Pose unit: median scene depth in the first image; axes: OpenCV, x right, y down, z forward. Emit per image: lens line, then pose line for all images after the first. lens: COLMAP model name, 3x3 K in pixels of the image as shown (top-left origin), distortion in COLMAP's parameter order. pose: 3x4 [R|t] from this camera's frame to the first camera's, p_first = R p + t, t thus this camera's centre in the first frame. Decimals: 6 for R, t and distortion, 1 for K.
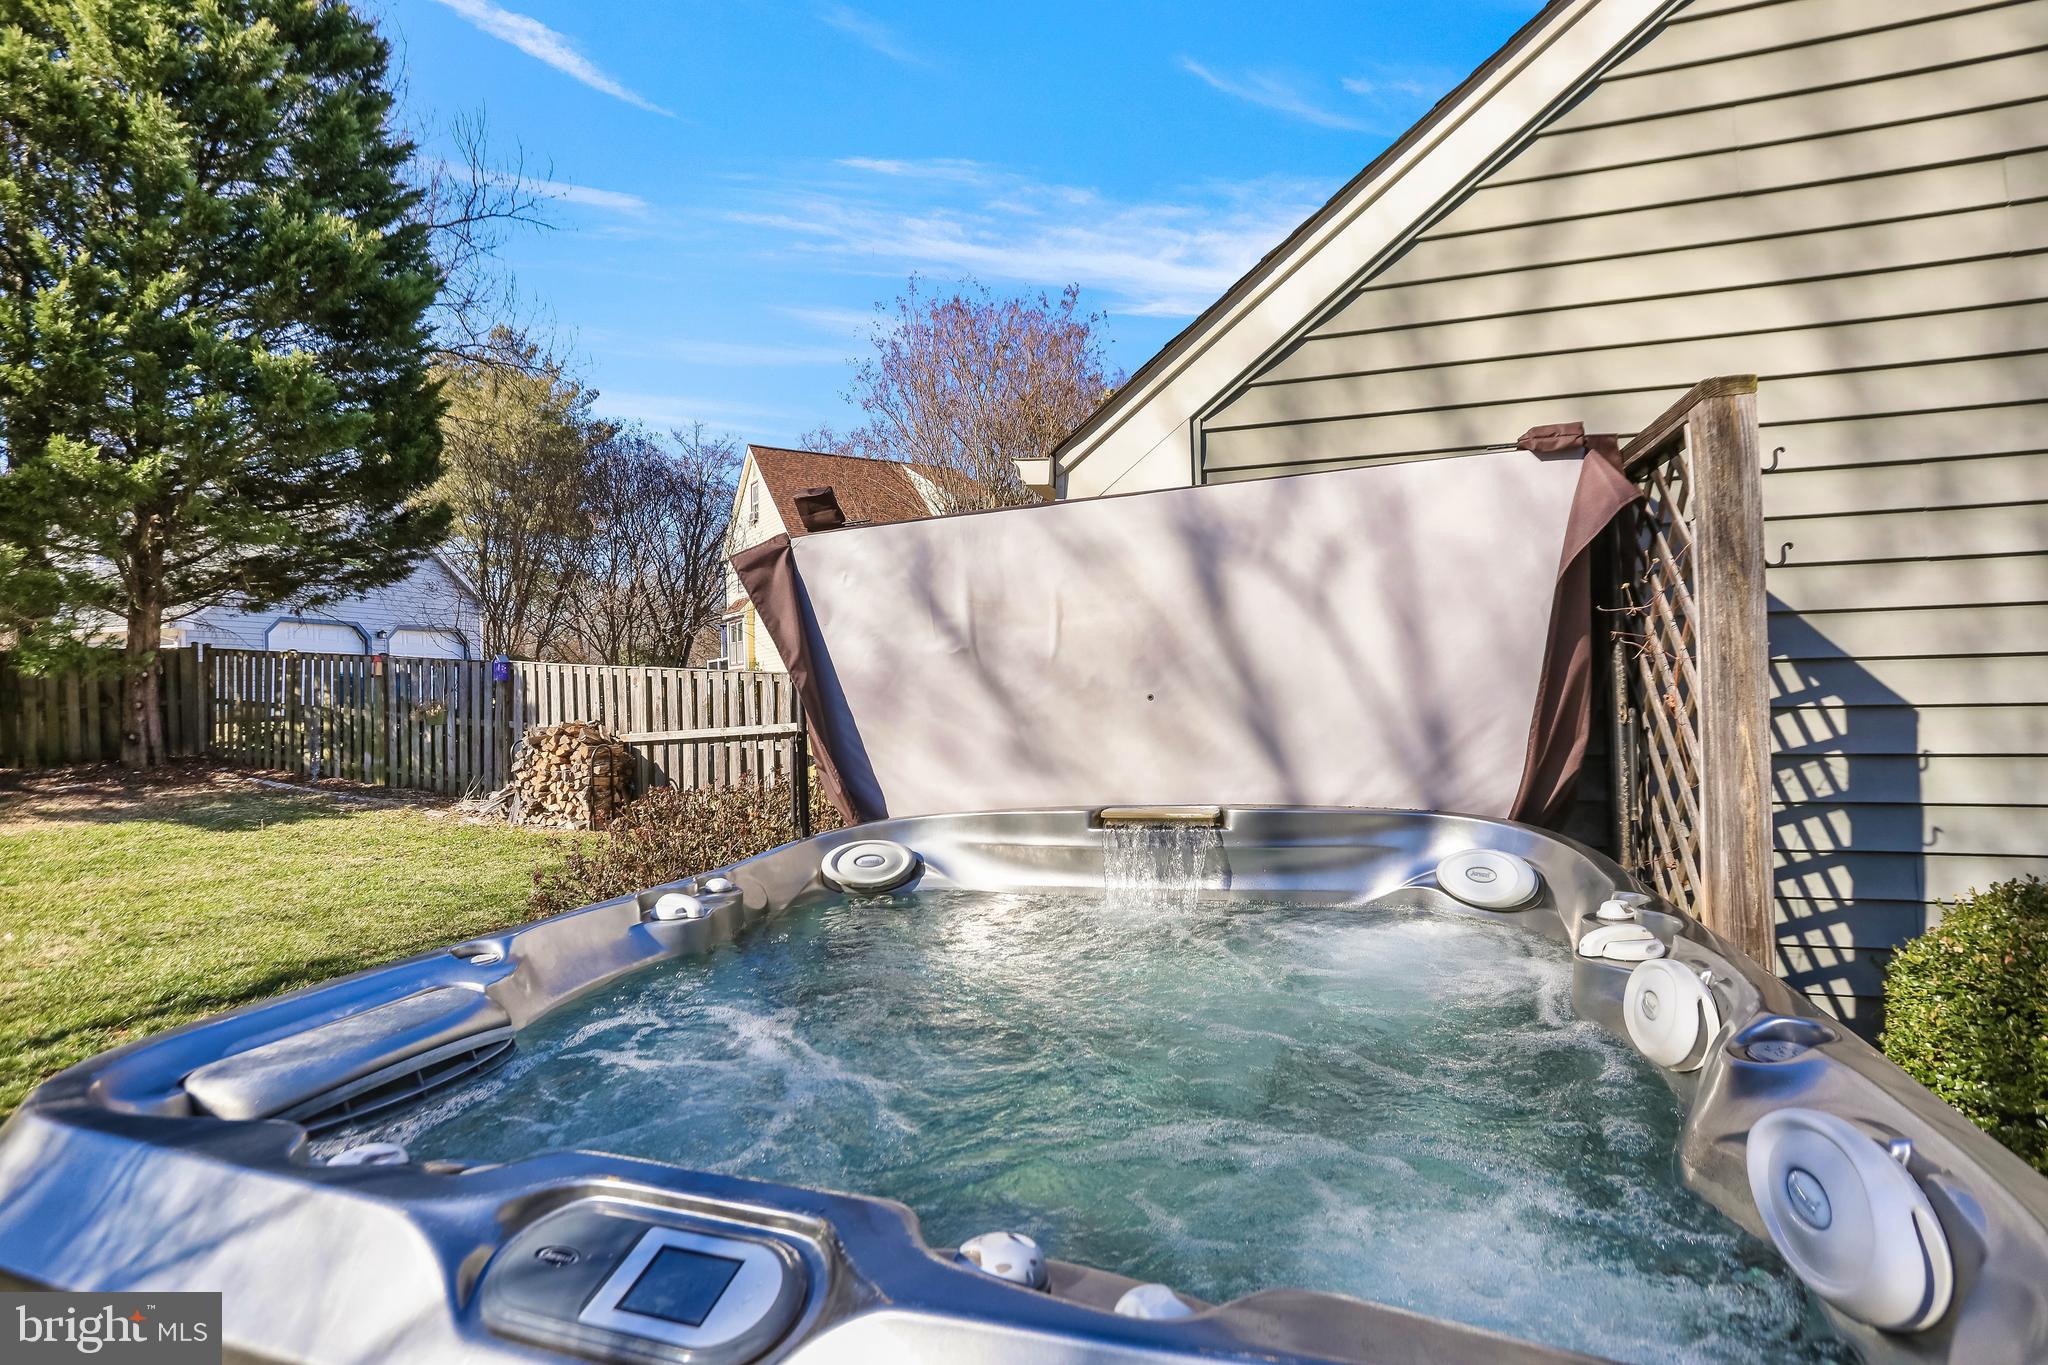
lens RADIAL K [[962.4, 0, 1012.2], [0, 962.4, 687.0], [0, 0, 1]] dist [-0.065150, 0.023049]
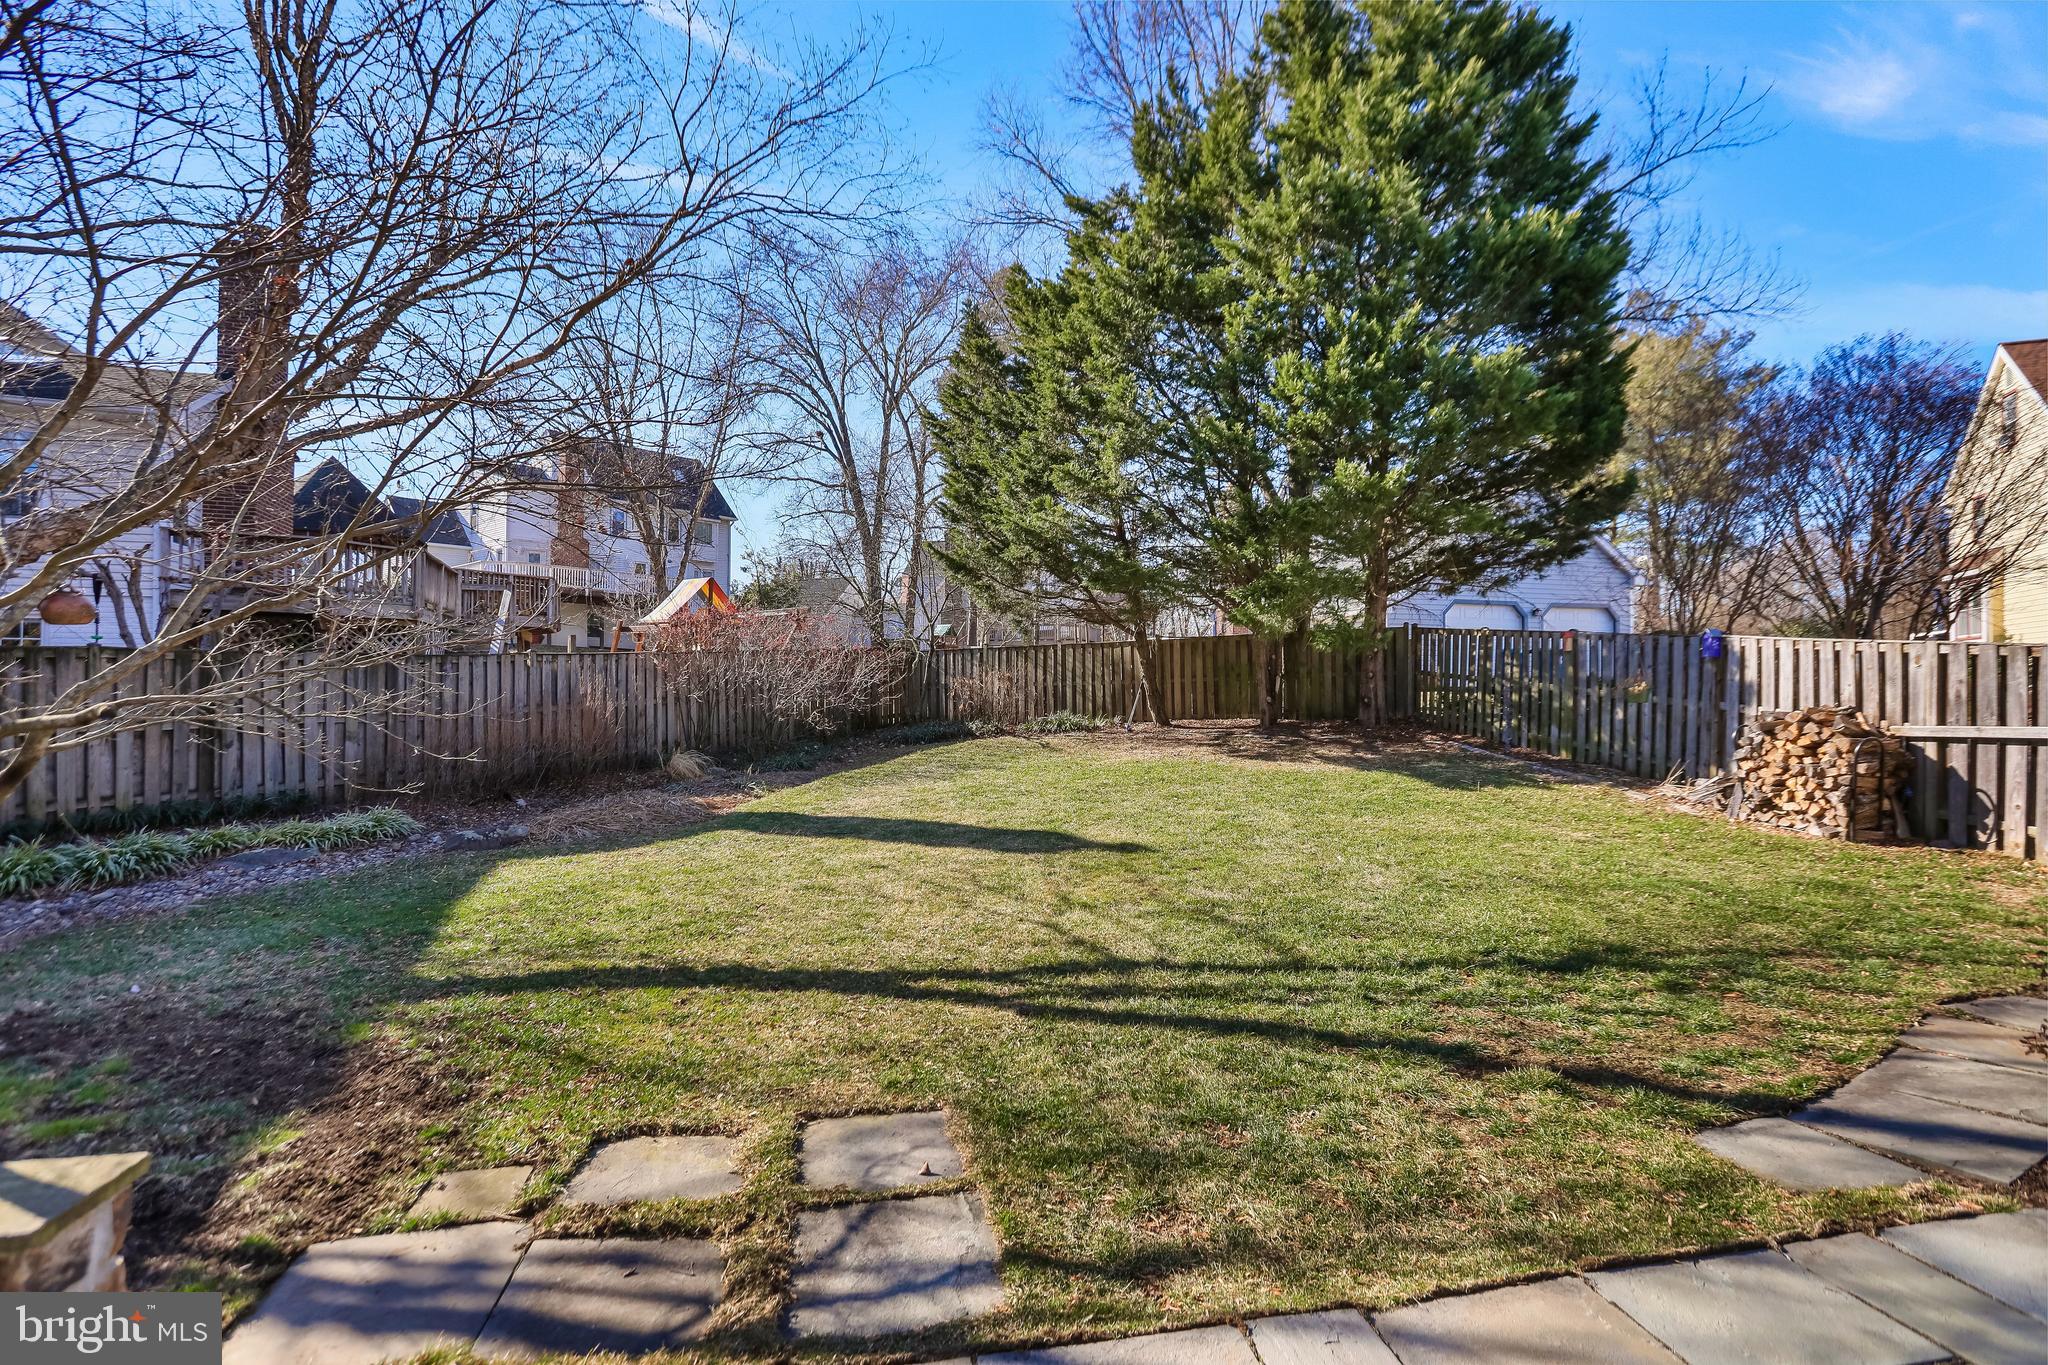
lens RADIAL K [[929.3, 0, 1028.4], [0, 929.3, 667.8], [0, 0, 1]] dist [-0.045576, 0.000661]
pose [[0.488203, 0.017407, -0.872556, -0.110550], [-0.012424, 0.999838, 0.012995, 0.000417], [0.872642, 0.004496, 0.488341, 0.005042]]
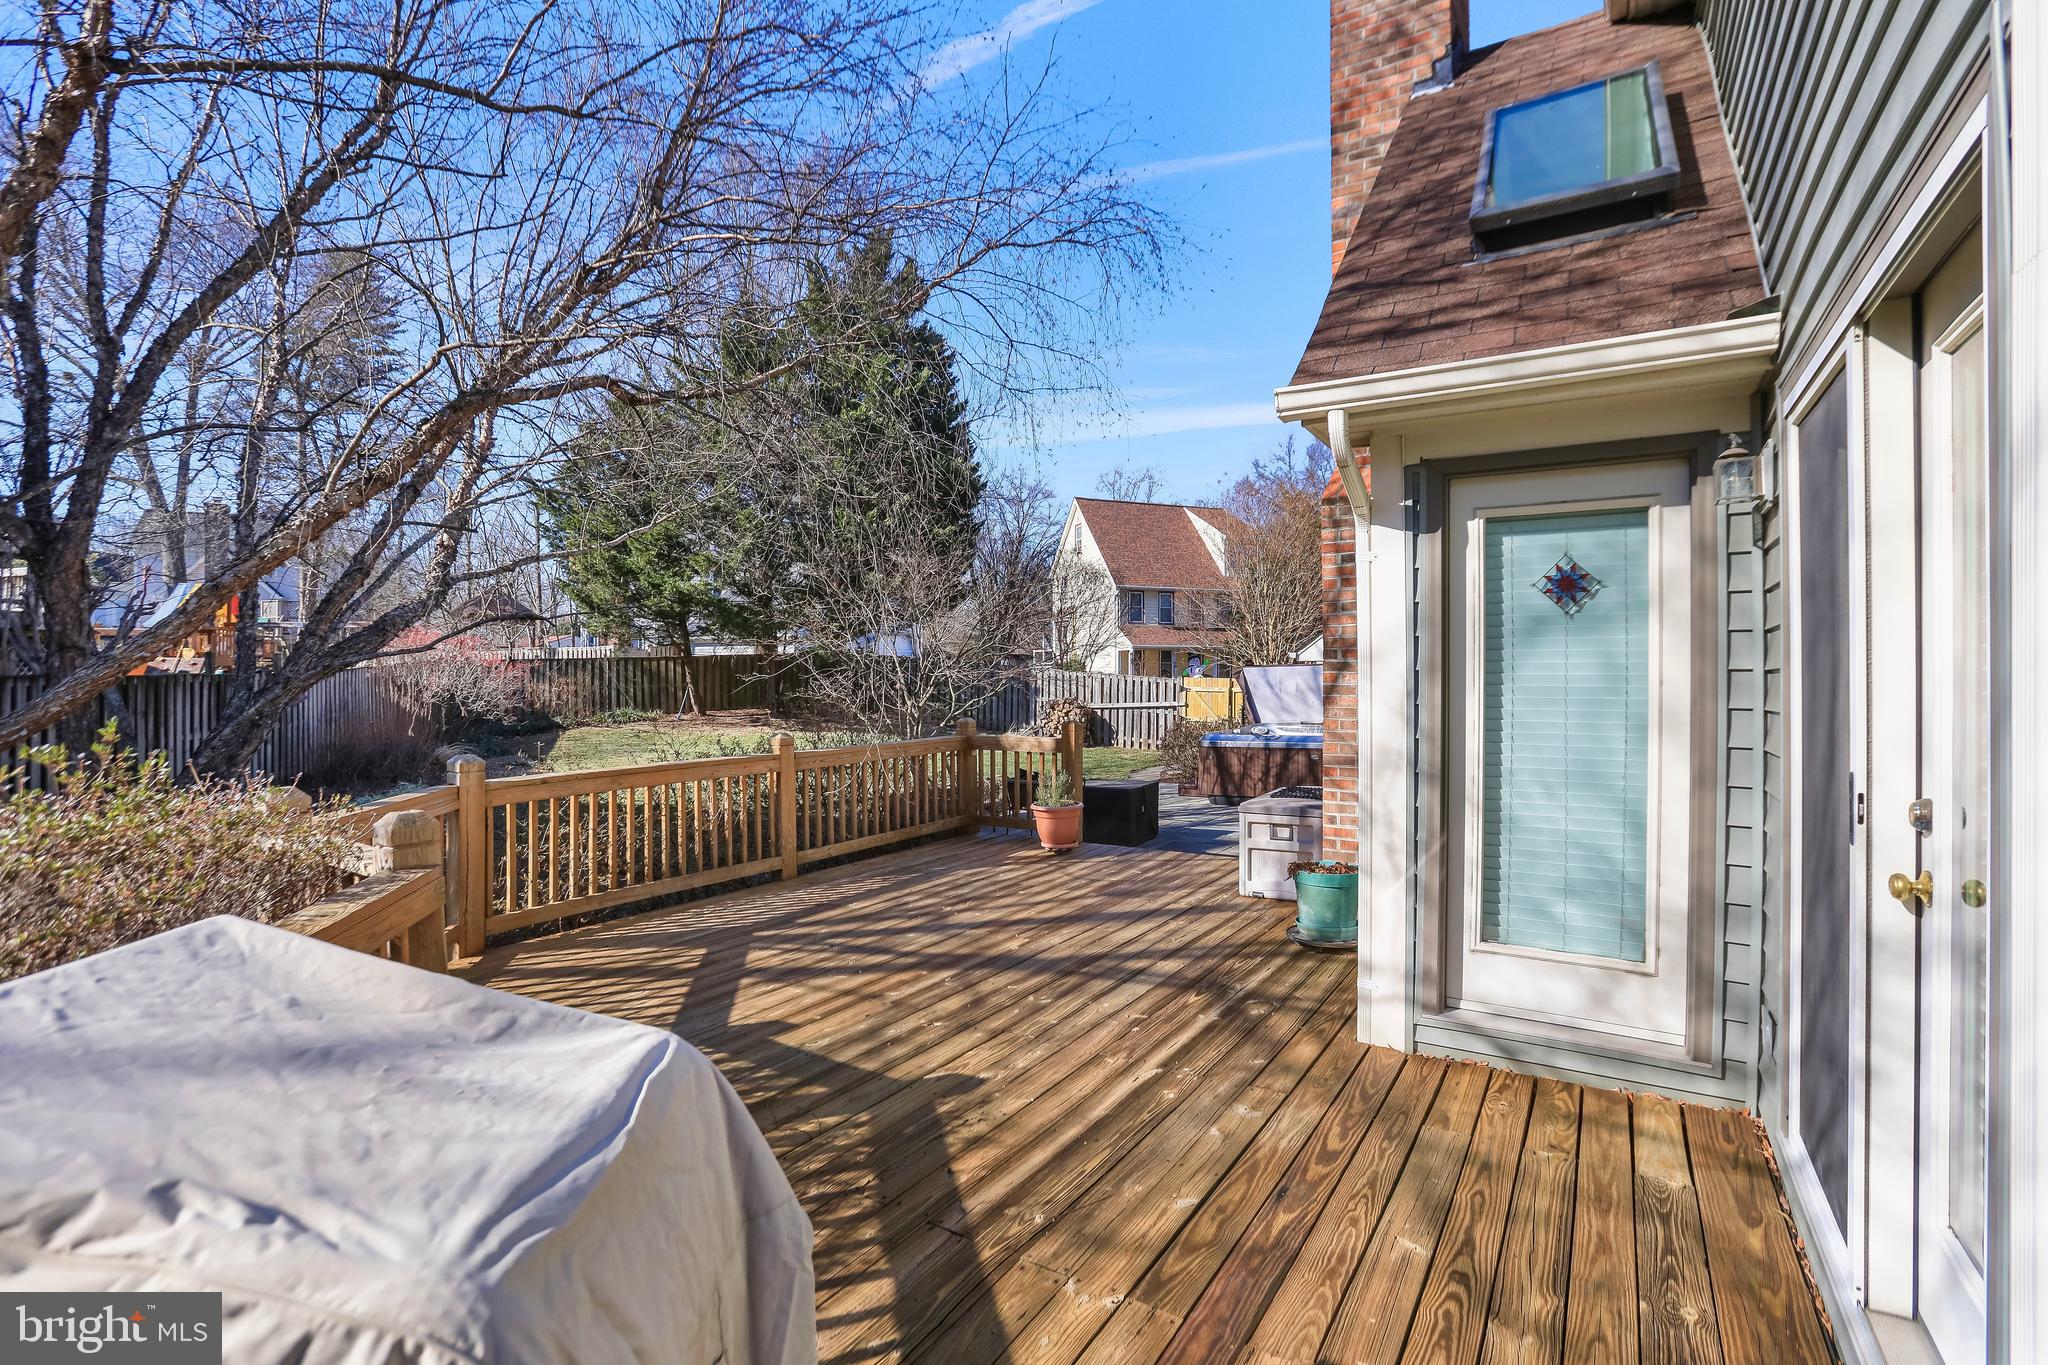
lens RADIAL K [[929.3, 0, 1028.4], [0, 929.3, 667.8], [0, 0, 1]] dist [-0.045576, 0.000661]
pose [[0.969757, 0.028568, -0.242394, -0.033503], [-0.028557, 0.999586, 0.003560, -0.034295], [0.242396, 0.003470, 0.970171, -1.021371]]
